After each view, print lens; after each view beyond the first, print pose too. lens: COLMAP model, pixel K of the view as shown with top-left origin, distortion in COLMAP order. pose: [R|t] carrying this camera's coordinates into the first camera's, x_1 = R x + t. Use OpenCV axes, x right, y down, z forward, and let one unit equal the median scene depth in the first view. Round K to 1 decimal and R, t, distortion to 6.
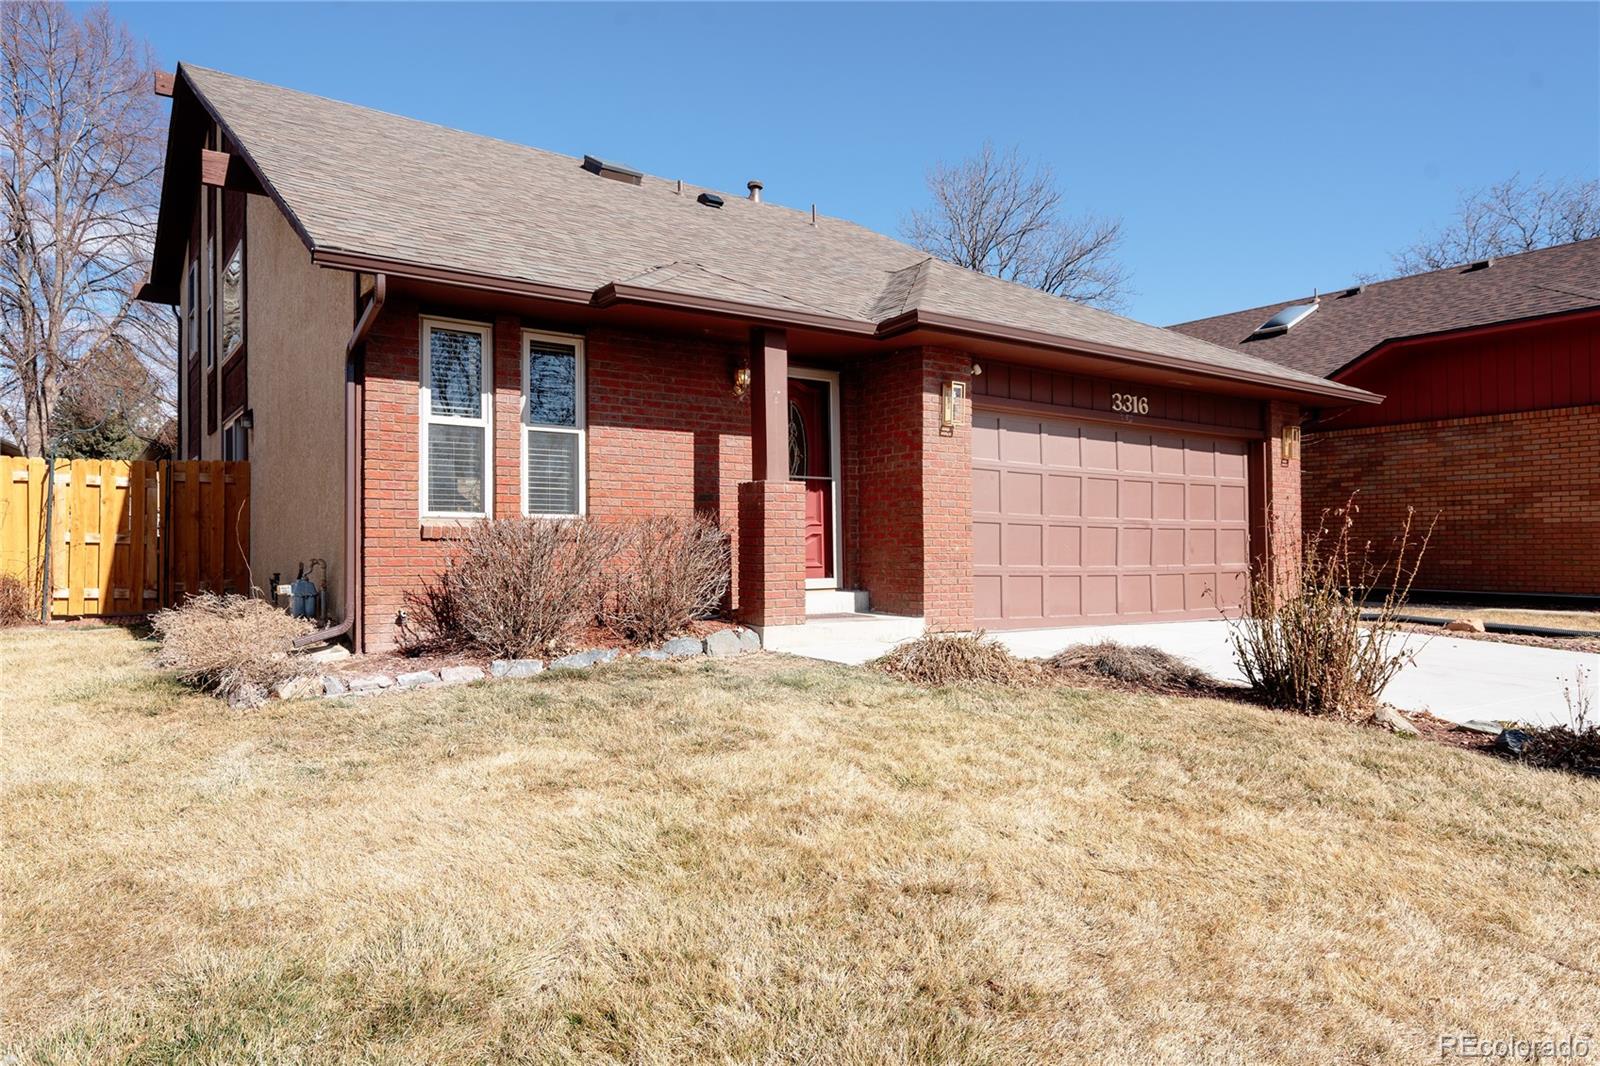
lens RADIAL K [[1055.4, 0, 800.0], [0, 1055.4, 533.0], [0, 0, 1]] dist [0.001661, 0.002256]
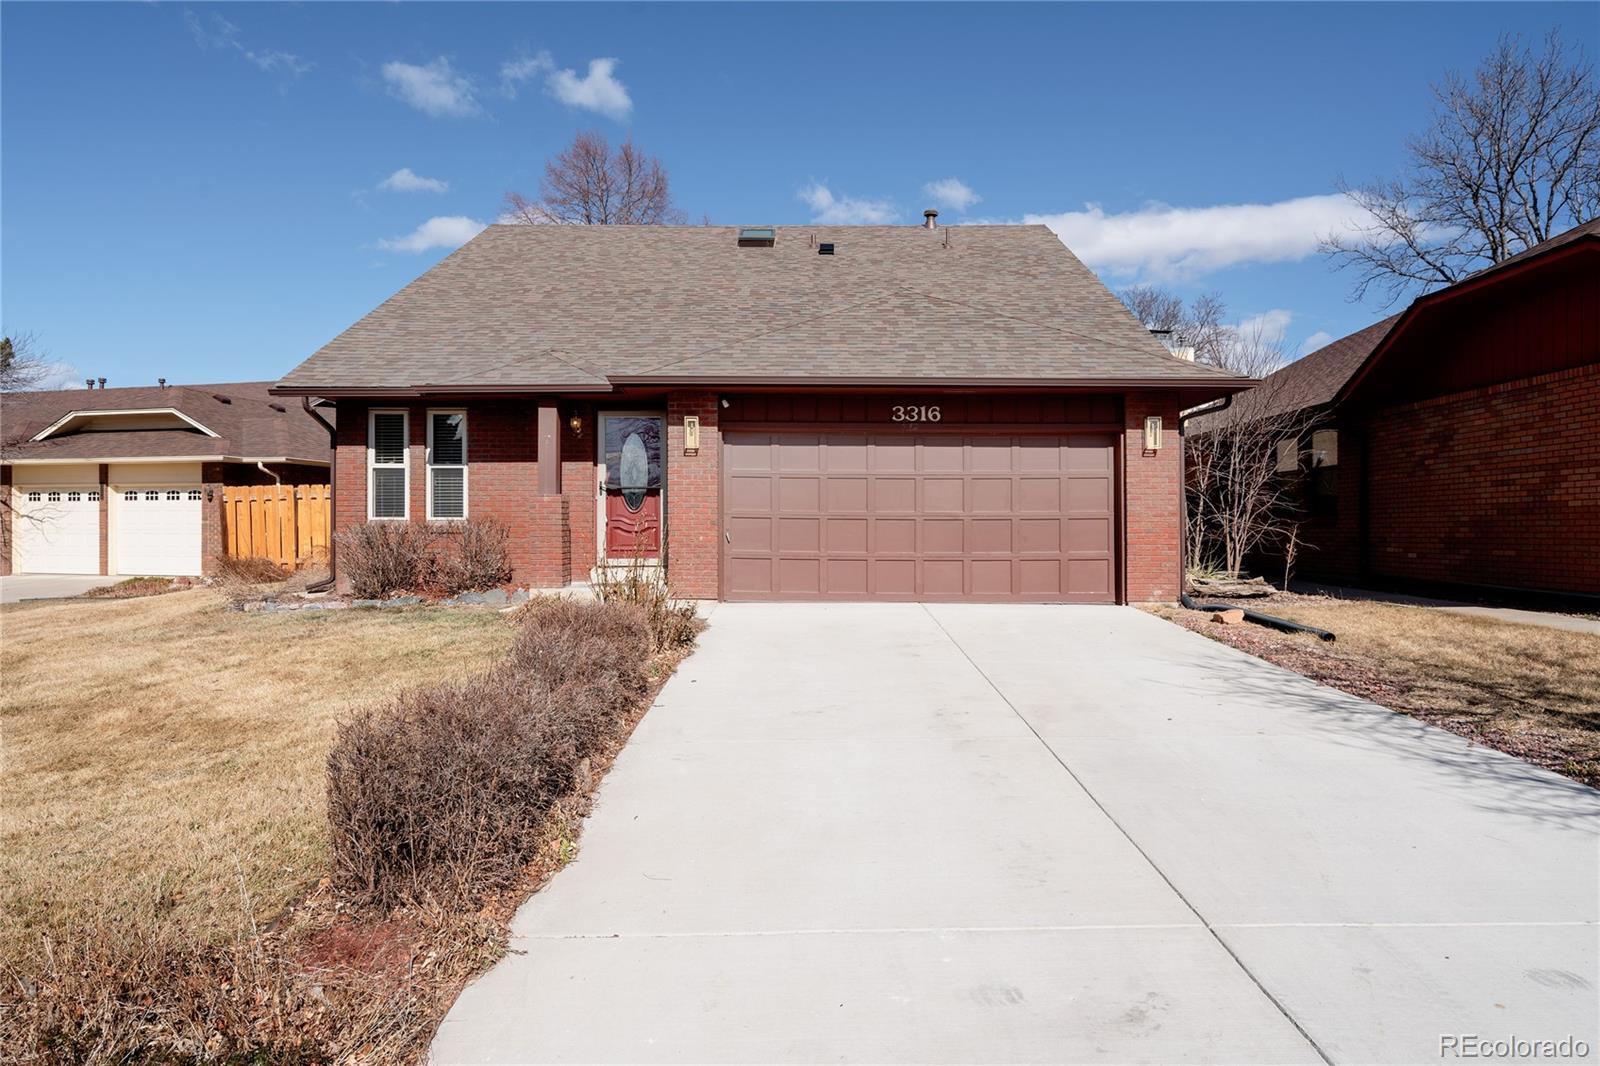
lens RADIAL K [[1055.4, 0, 800.0], [0, 1055.4, 533.0], [0, 0, 1]] dist [0.001661, 0.002256]
pose [[0.812575, 0.002017, -0.582853, 0.885540], [0.010505, 0.999781, 0.018106, -0.012749], [0.582762, -0.020835, 0.812376, -0.026680]]
